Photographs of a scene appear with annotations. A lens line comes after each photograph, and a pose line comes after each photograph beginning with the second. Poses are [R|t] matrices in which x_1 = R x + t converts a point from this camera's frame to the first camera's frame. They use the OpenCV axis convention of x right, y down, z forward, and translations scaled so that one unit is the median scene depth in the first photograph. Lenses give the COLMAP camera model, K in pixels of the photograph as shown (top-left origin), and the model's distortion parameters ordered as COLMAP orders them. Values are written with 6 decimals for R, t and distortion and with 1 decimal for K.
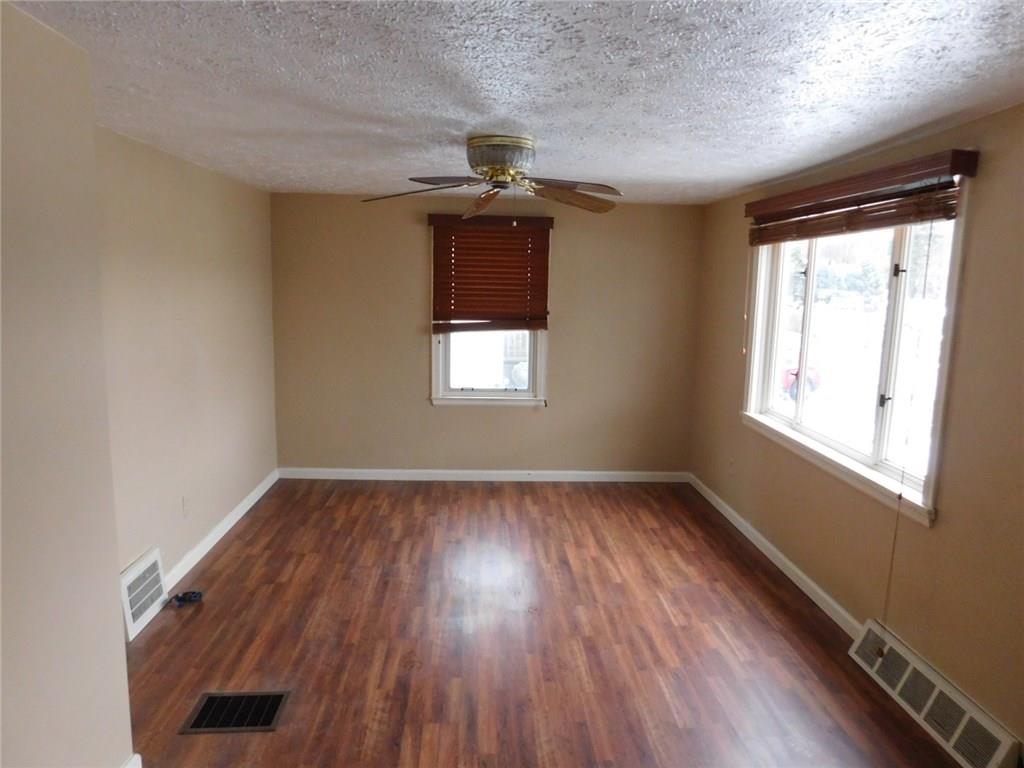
lens RADIAL K [[690.4, 0, 513.7], [0, 690.4, 384.0], [0, 0, 1]] dist [-0.021455, -0.000950]
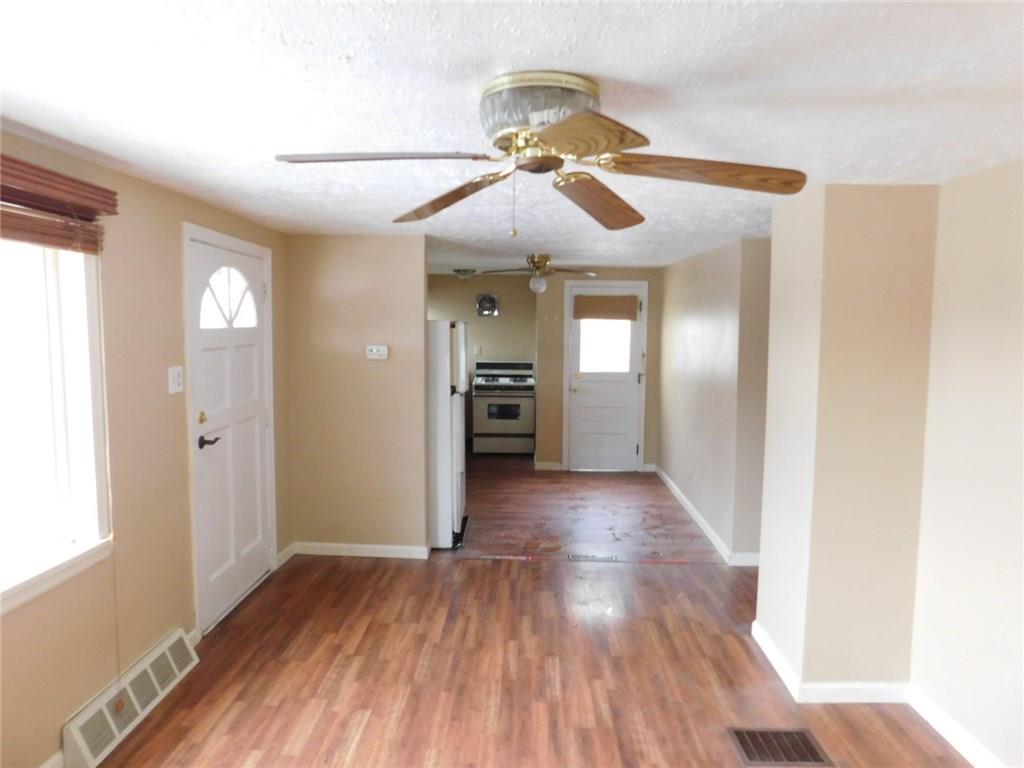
lens RADIAL K [[690.4, 0, 511.7], [0, 690.4, 383.8], [0, 0, 1]] dist [-0.021455, -0.000950]
pose [[-0.996025, -0.041081, 0.079038, -0.059375], [-0.021695, 0.972464, 0.232042, -0.299157], [-0.086394, 0.229405, -0.969489, 1.961905]]
